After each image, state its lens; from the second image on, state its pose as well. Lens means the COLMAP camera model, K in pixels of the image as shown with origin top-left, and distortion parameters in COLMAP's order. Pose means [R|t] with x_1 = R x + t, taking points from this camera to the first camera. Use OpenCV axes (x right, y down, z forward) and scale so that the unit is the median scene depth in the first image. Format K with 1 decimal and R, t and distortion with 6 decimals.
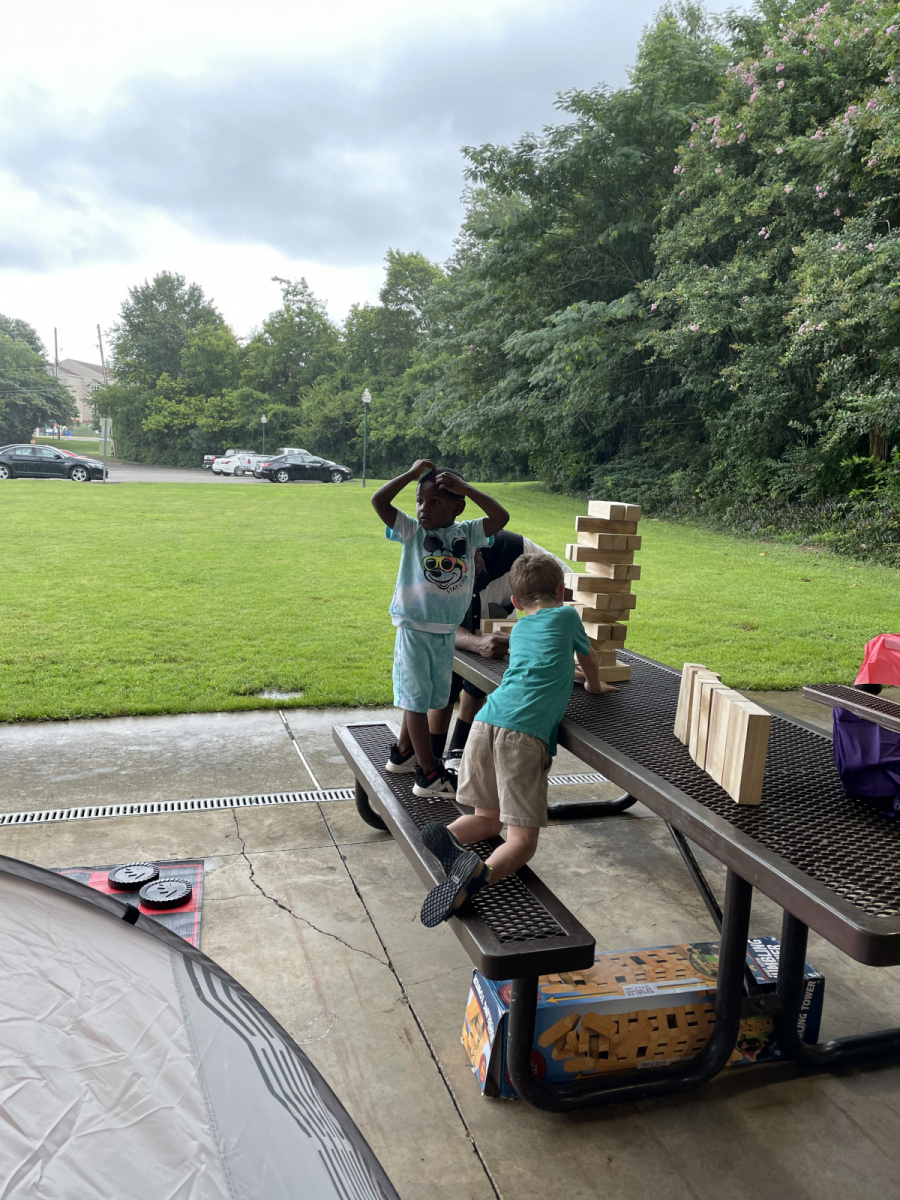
lens RADIAL K [[908.3, 0, 443.6], [0, 908.3, 587.7], [0, 0, 1]] dist [0.101713, -0.128463]
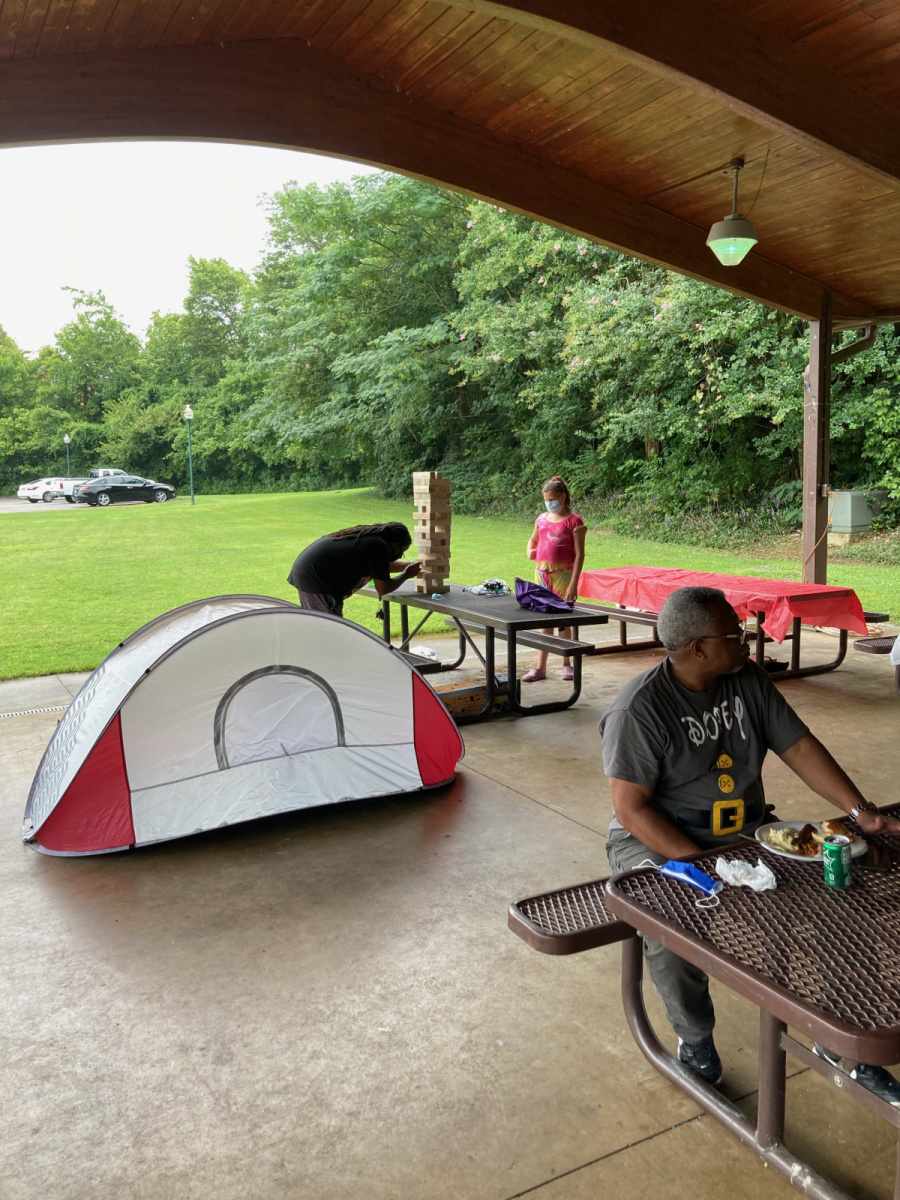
lens RADIAL K [[973.0, 0, 450.0], [0, 973.0, 600.0], [0, 0, 1]] dist [0.081671, -0.191669]
pose [[0.979730, -0.084857, 0.181462, -0.030829], [0.084795, 0.996365, 0.008116, 0.013252], [-0.181491, 0.007435, 0.983364, -0.167354]]
